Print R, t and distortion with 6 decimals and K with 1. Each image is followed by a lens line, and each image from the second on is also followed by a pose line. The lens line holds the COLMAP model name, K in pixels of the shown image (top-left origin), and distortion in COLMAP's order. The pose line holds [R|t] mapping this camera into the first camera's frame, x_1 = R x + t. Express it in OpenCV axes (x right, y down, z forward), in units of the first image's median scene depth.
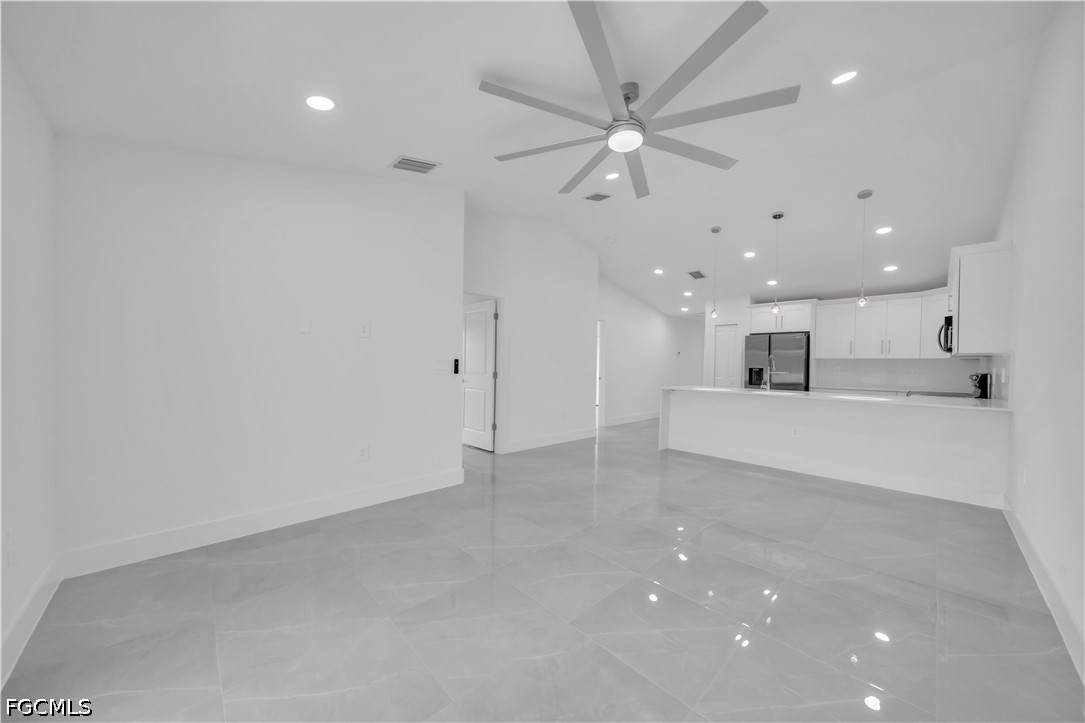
lens RADIAL K [[374.2, 0, 545.9], [0, 374.2, 368.2], [0, 0, 1]] dist [0.000618, -0.000257]
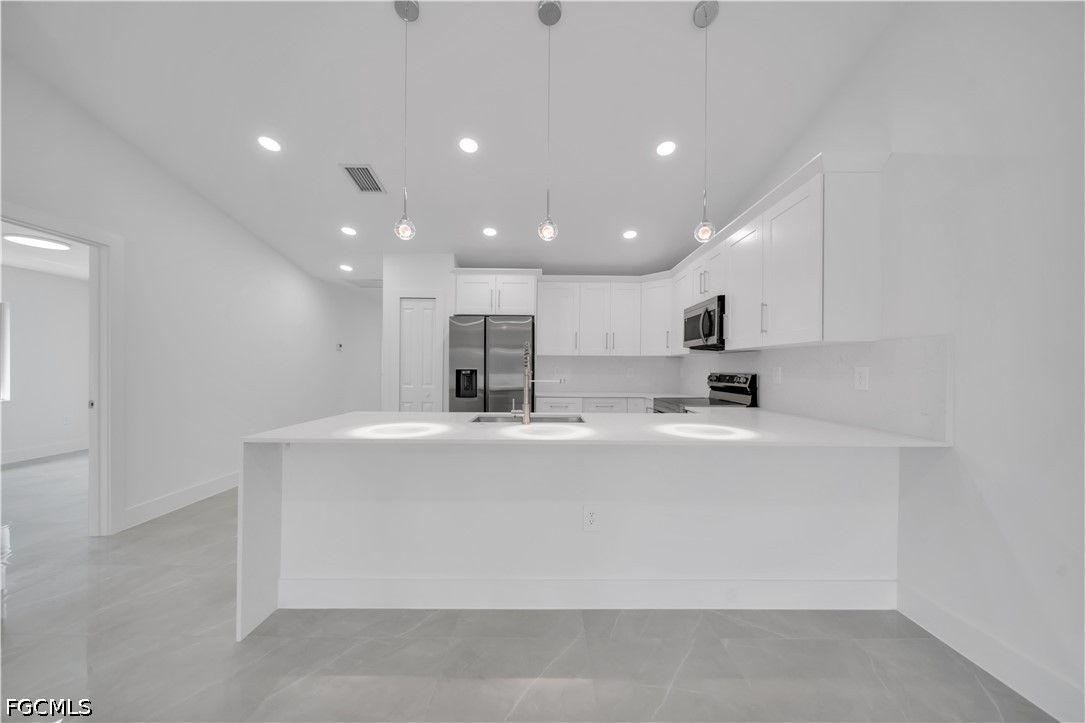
lens RADIAL K [[374.2, 0, 545.9], [0, 374.2, 368.2], [0, 0, 1]] dist [0.000618, -0.000257]
pose [[0.688447, -0.010052, 0.725217, 0.216302], [0.011768, 0.999927, 0.002689, -0.003024], [-0.725191, 0.006683, 0.688515, 0.507648]]
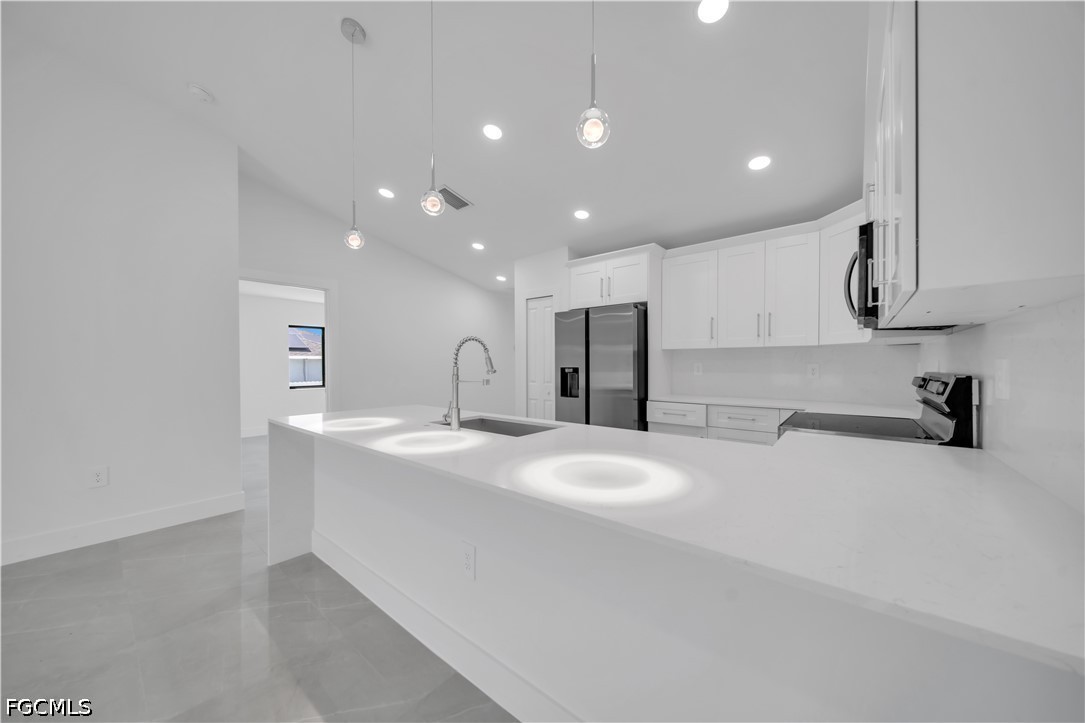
lens RADIAL K [[374.2, 0, 545.9], [0, 374.2, 368.2], [0, 0, 1]] dist [0.000618, -0.000257]
pose [[0.992477, -0.017492, 0.121171, 0.480049], [0.017770, 0.999841, -0.001217, 0.000708], [-0.121131, 0.003361, 0.992631, 0.452771]]
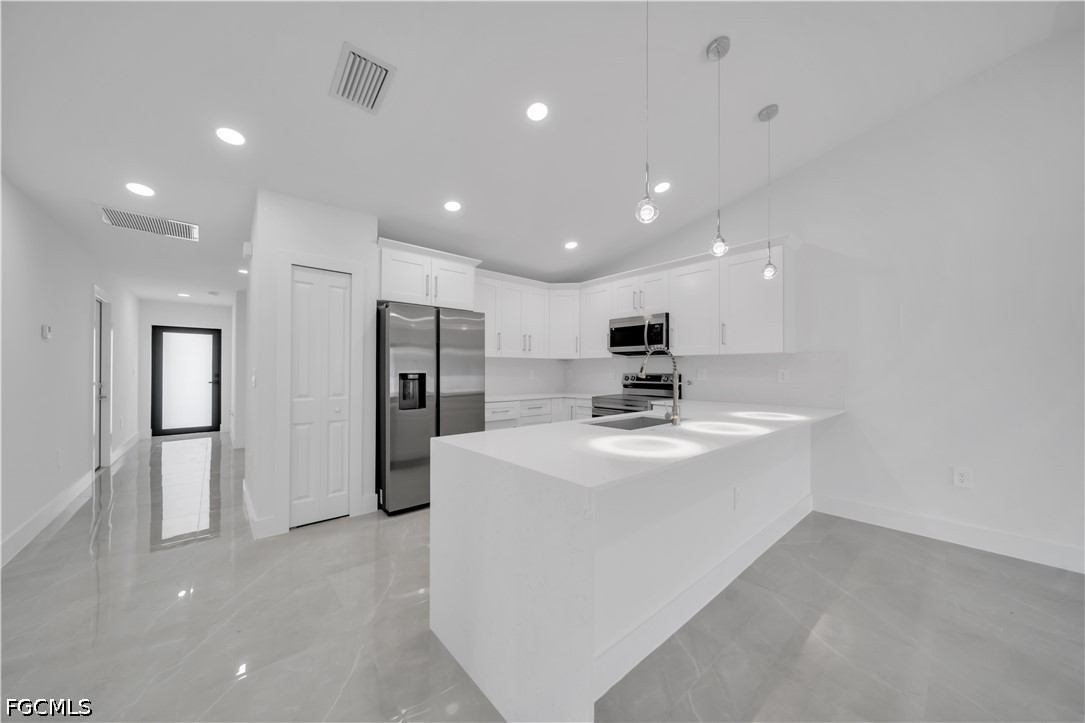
lens RADIAL K [[374.2, 0, 545.9], [0, 374.2, 368.2], [0, 0, 1]] dist [0.000618, -0.000257]
pose [[0.038367, -0.009305, 0.999220, 0.095775], [0.011882, 0.999890, 0.008855, -0.009725], [-0.999193, 0.011533, 0.038473, 0.856549]]
